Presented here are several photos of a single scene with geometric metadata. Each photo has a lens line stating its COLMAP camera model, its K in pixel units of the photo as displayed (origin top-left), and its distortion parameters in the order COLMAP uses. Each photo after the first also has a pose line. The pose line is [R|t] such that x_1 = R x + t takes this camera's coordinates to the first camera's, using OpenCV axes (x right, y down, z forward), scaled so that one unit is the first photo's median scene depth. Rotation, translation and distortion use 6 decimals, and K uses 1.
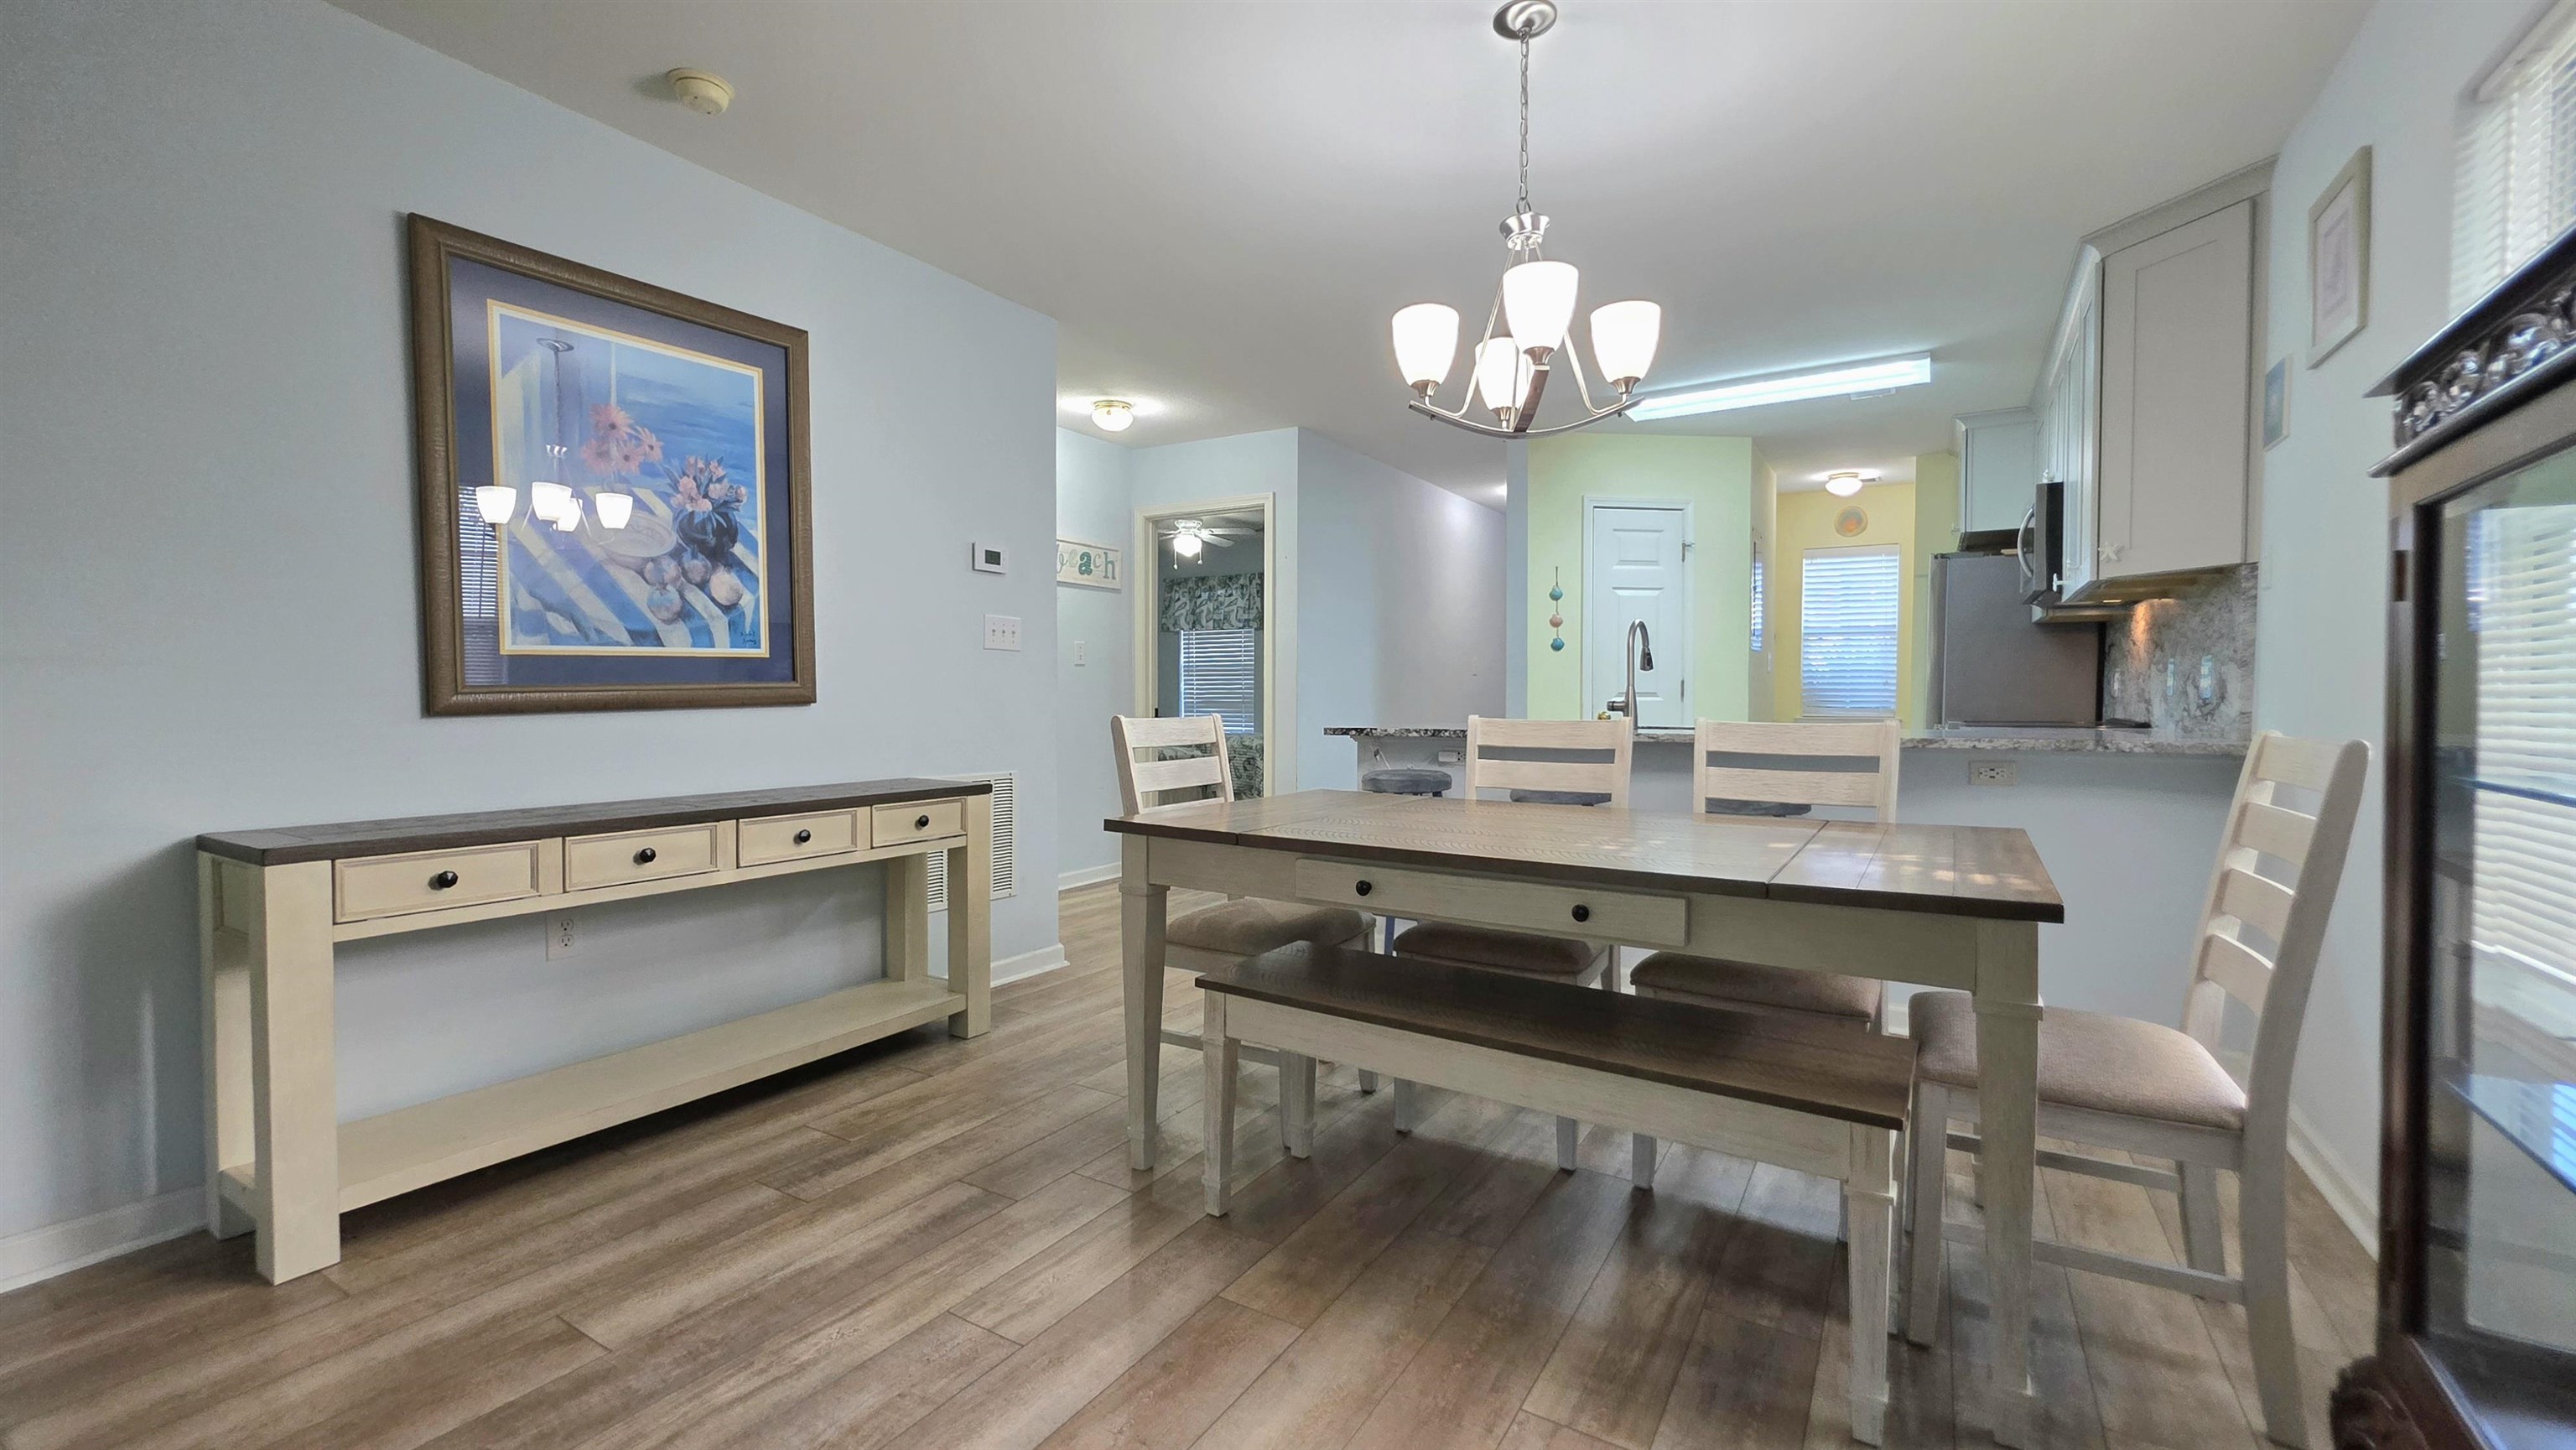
lens RADIAL K [[1055.6, 0, 1304.2], [0, 1055.6, 712.9], [0, 0, 1]] dist [-0.000336, -0.000120]
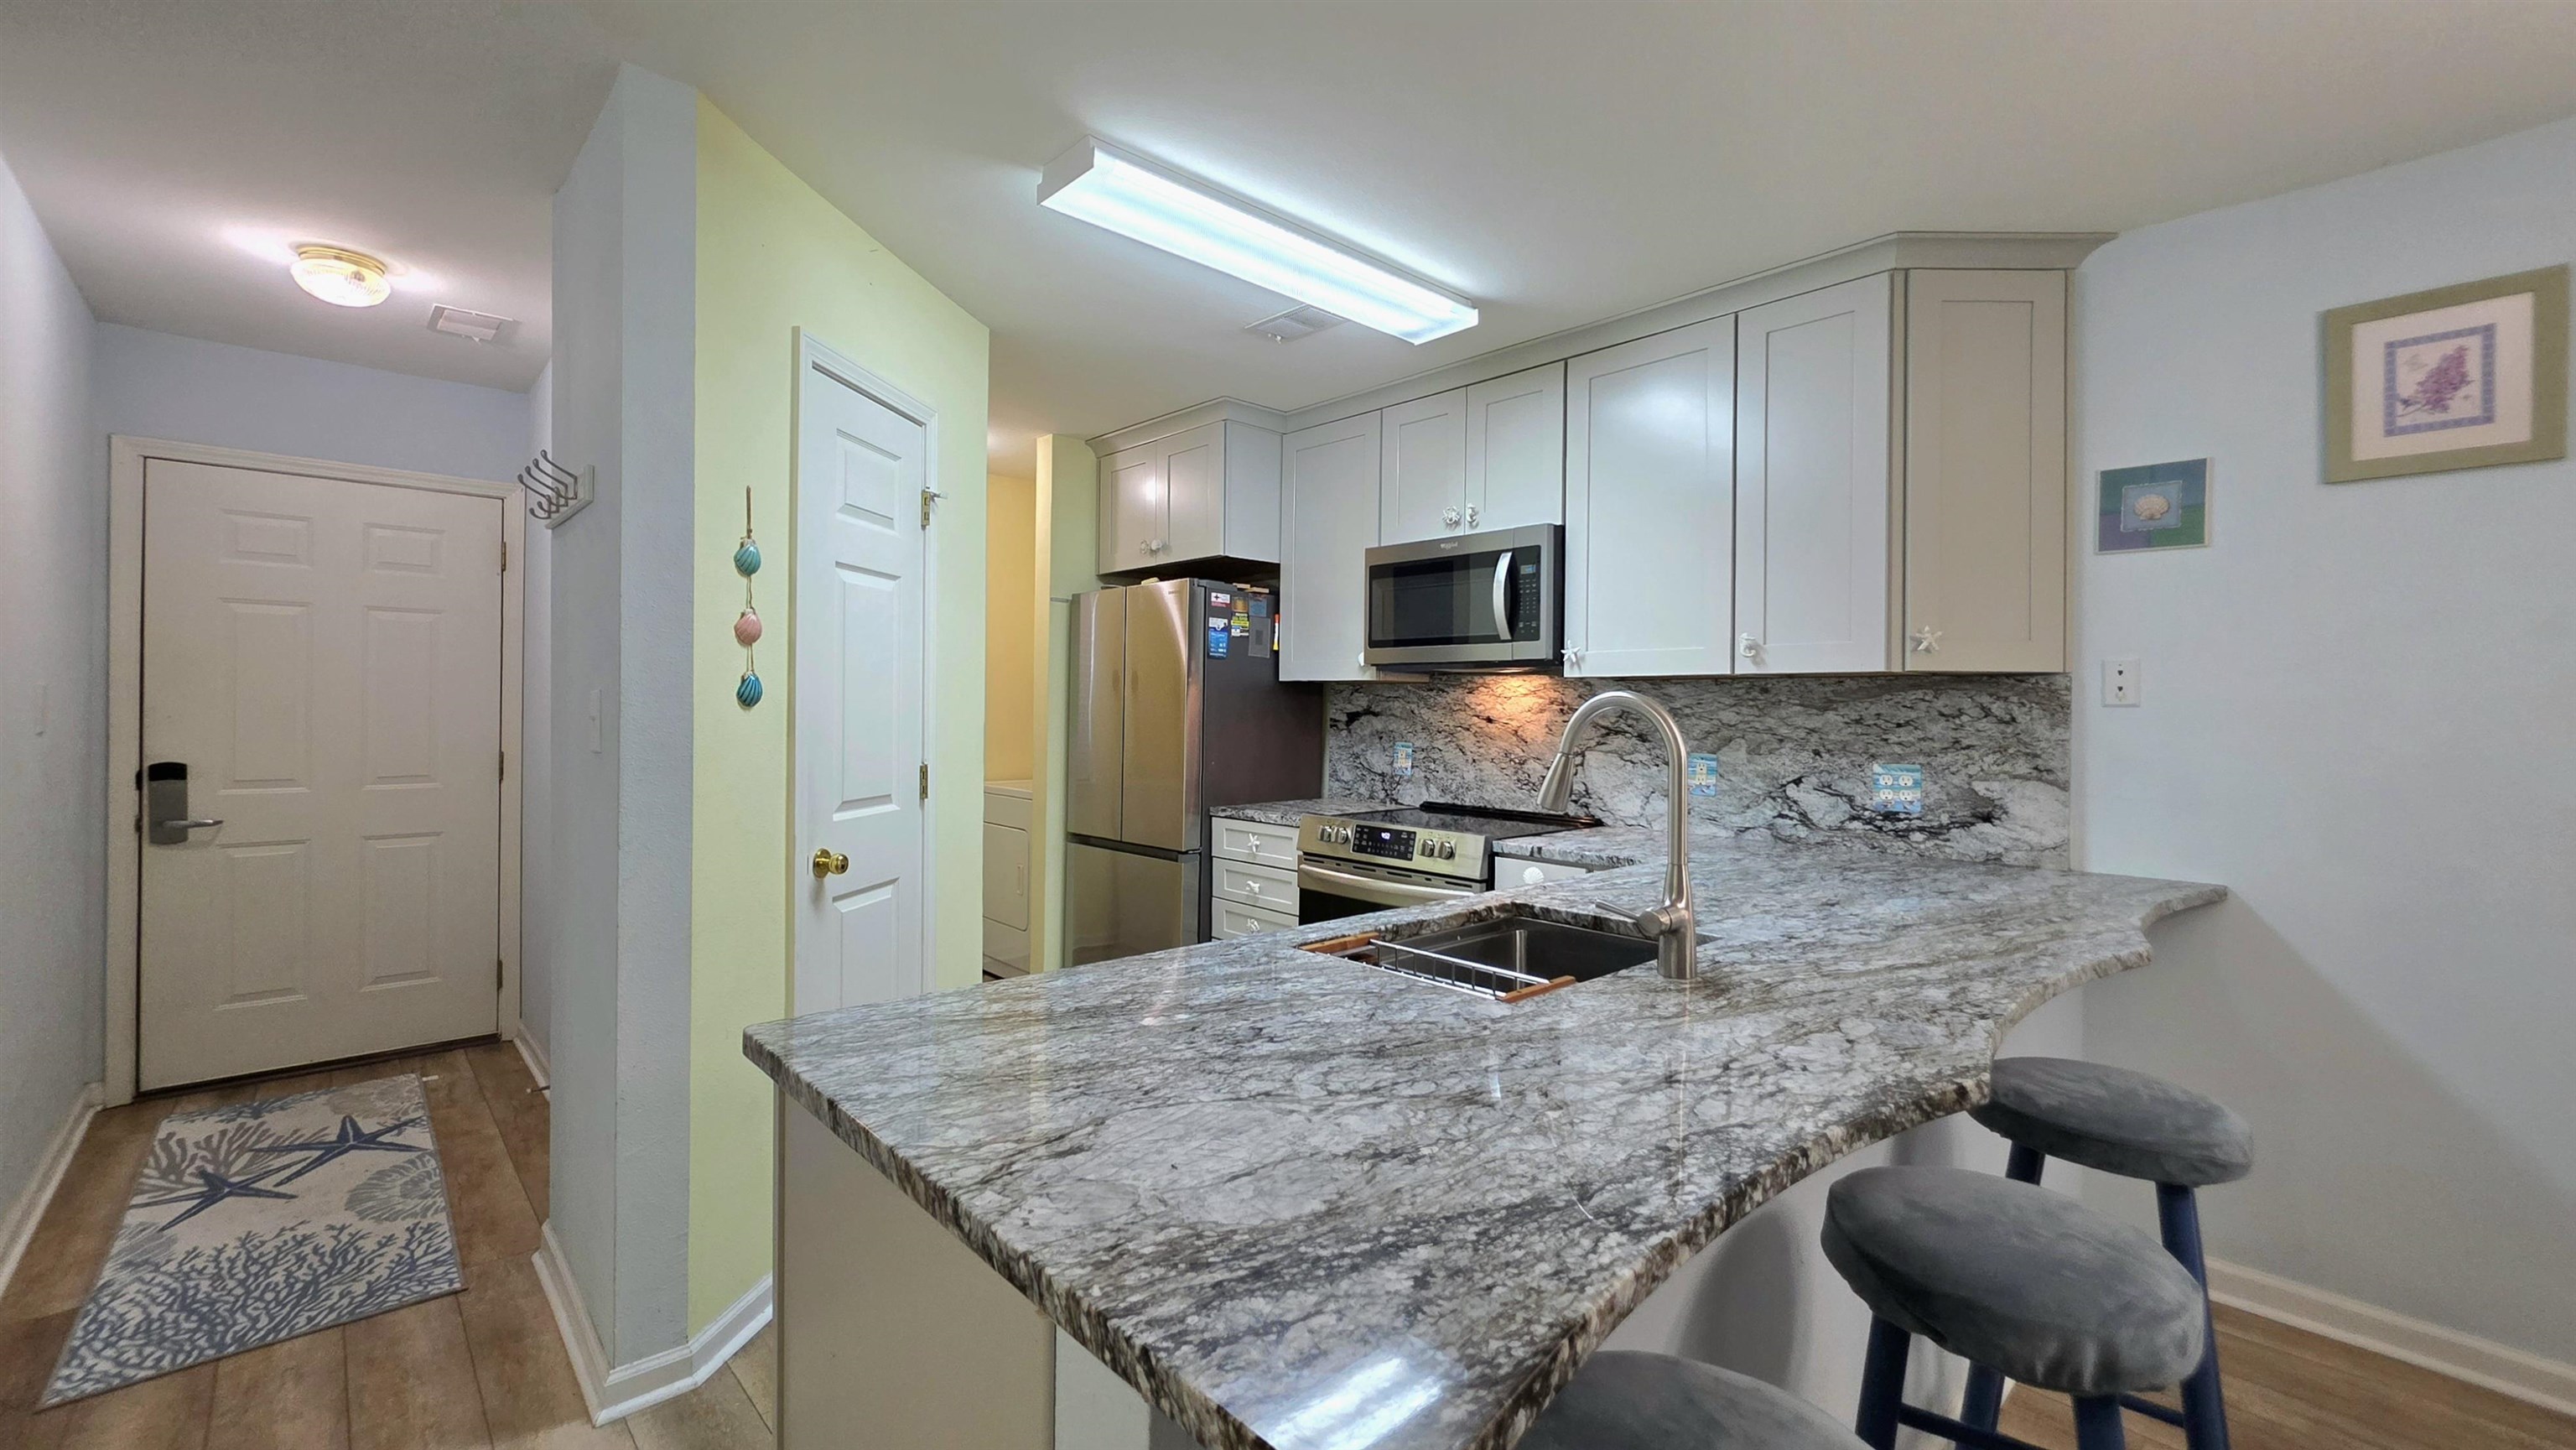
lens RADIAL K [[1055.6, 0, 1304.2], [0, 1055.6, 712.9], [0, 0, 1]] dist [-0.000336, -0.000120]
pose [[0.265862, -0.006138, 0.963991, -0.159812], [0.006794, 0.999967, 0.004493, -0.110050], [-0.963987, 0.005355, 0.265895, 1.350925]]
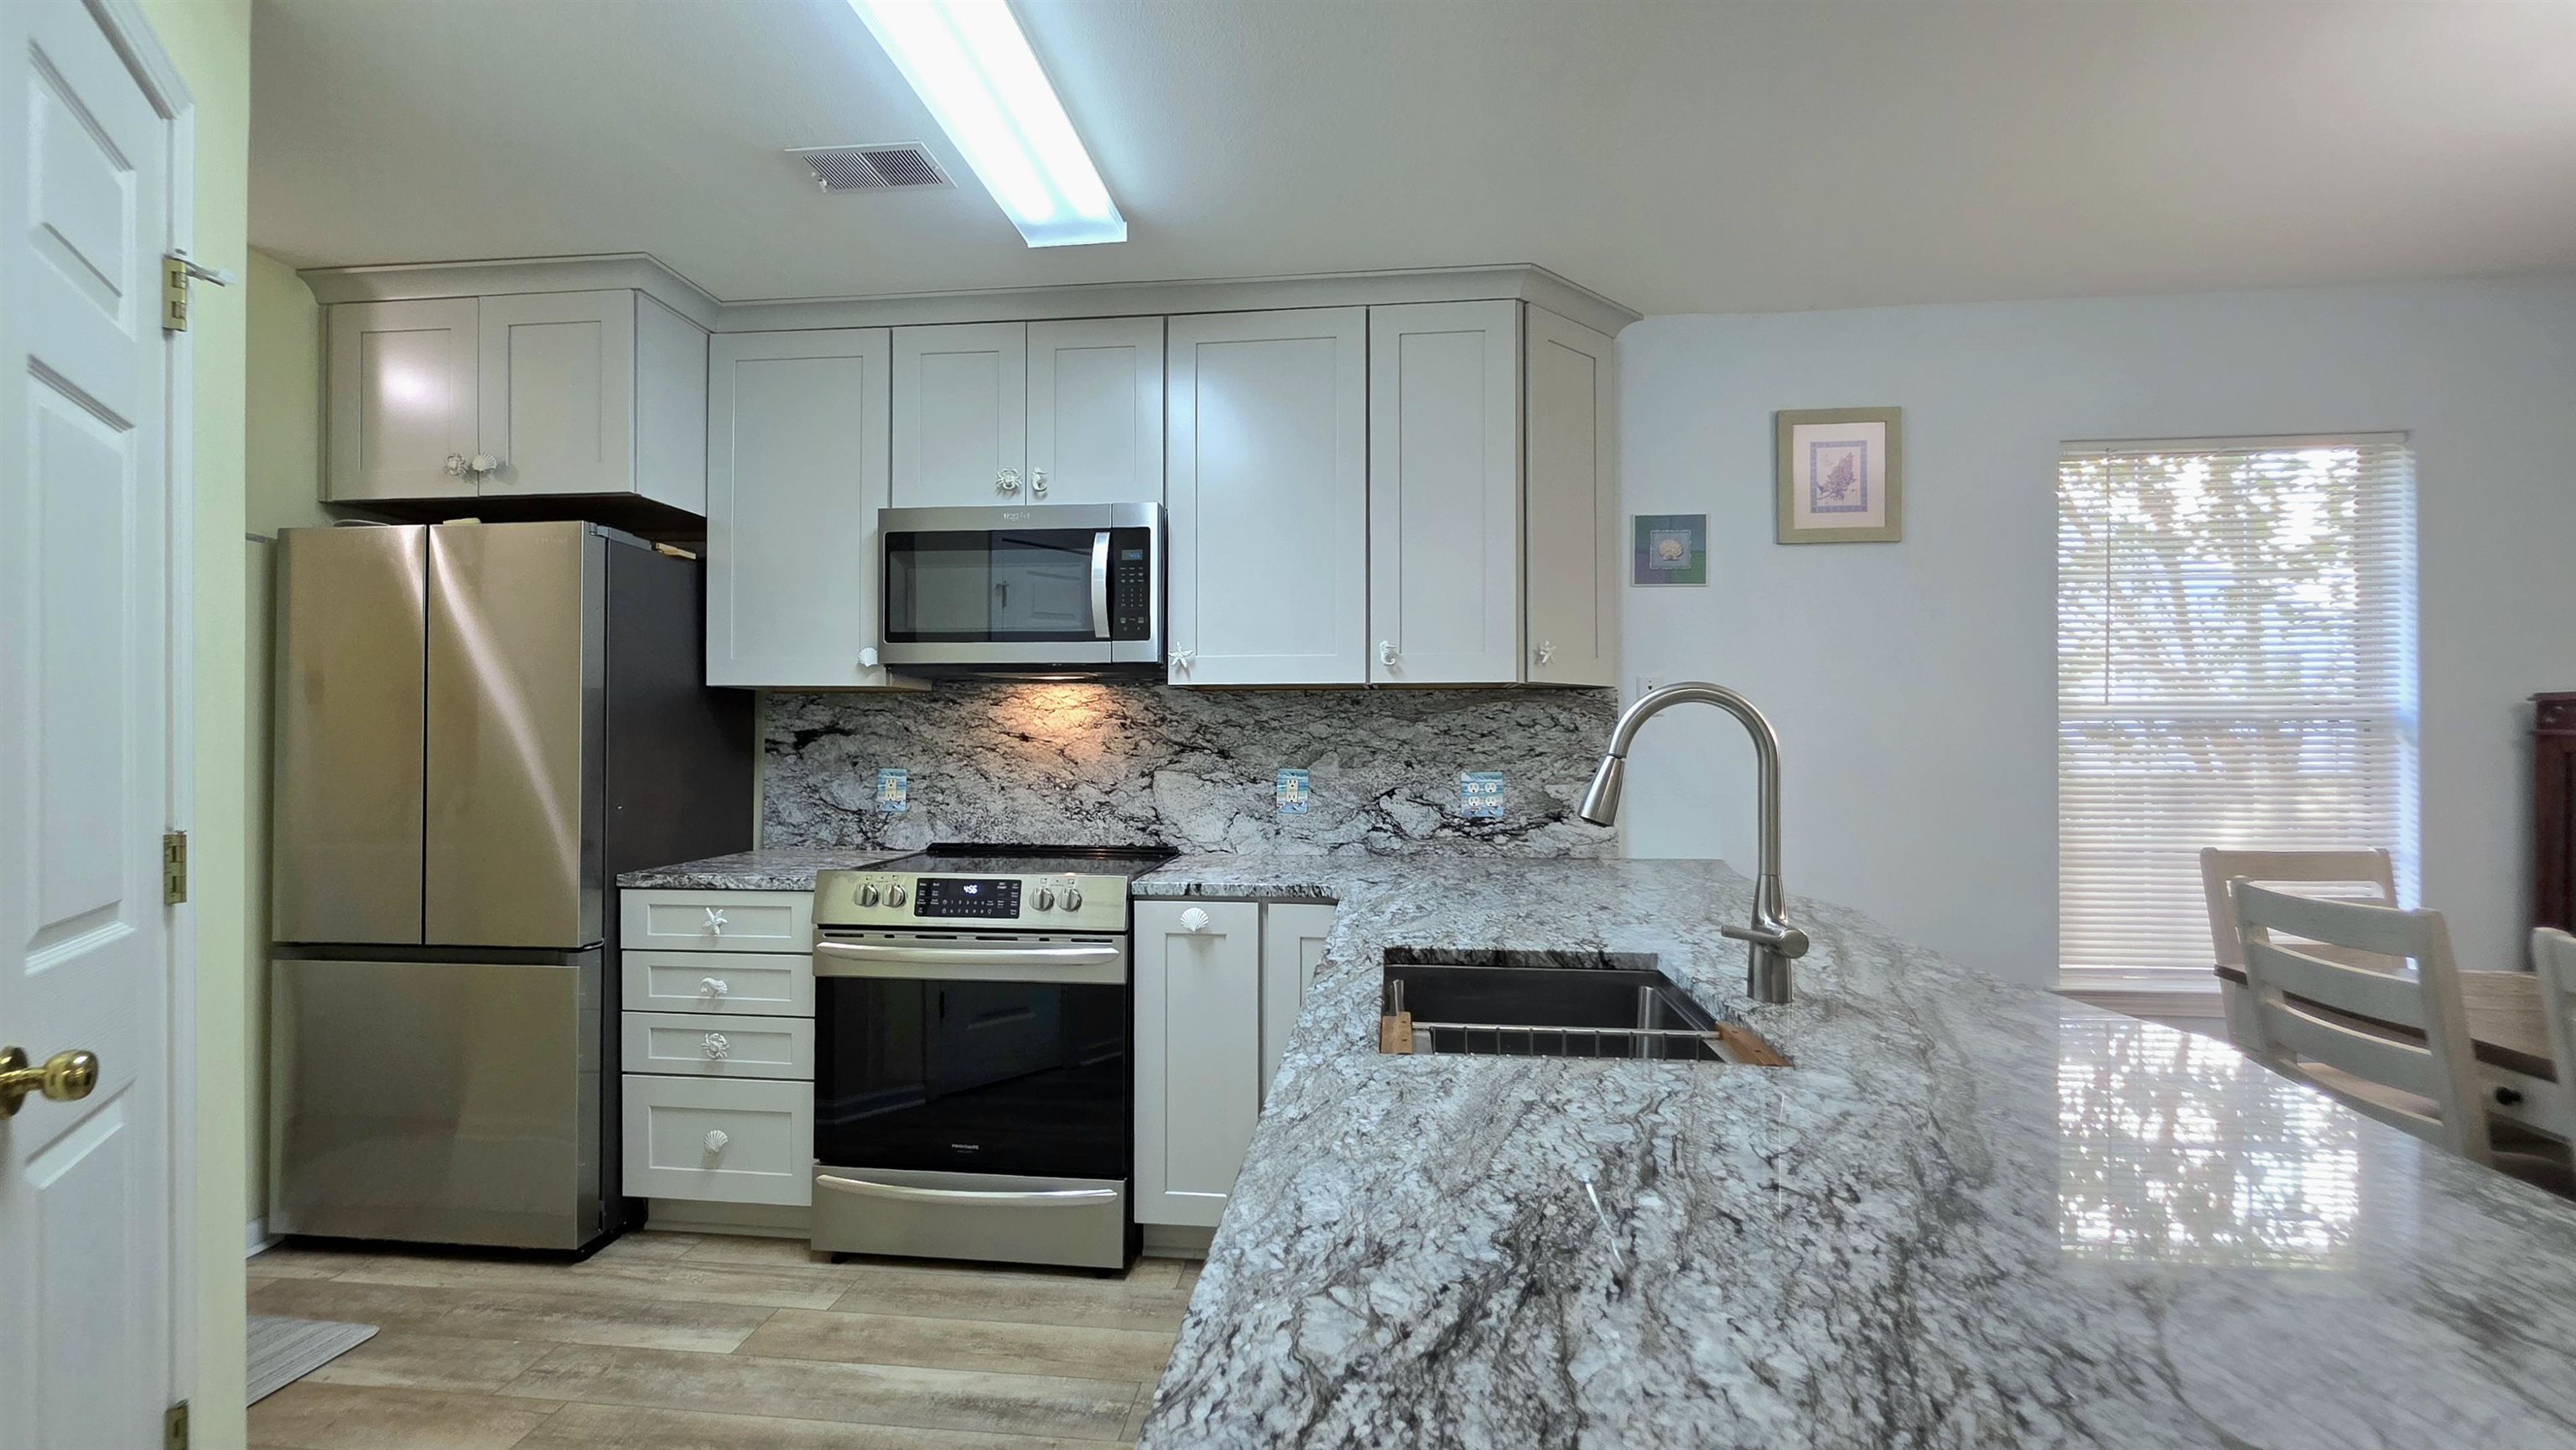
lens RADIAL K [[1095.3, 0, 1326.6], [0, 1095.3, 737.2], [0, 0, 1]] dist [0.001739, 0.000034]
pose [[-0.423494, -0.002760, 0.905895, 0.058090], [0.013159, 0.999871, 0.009198, -0.098563], [-0.905803, 0.015816, -0.423403, 1.732859]]
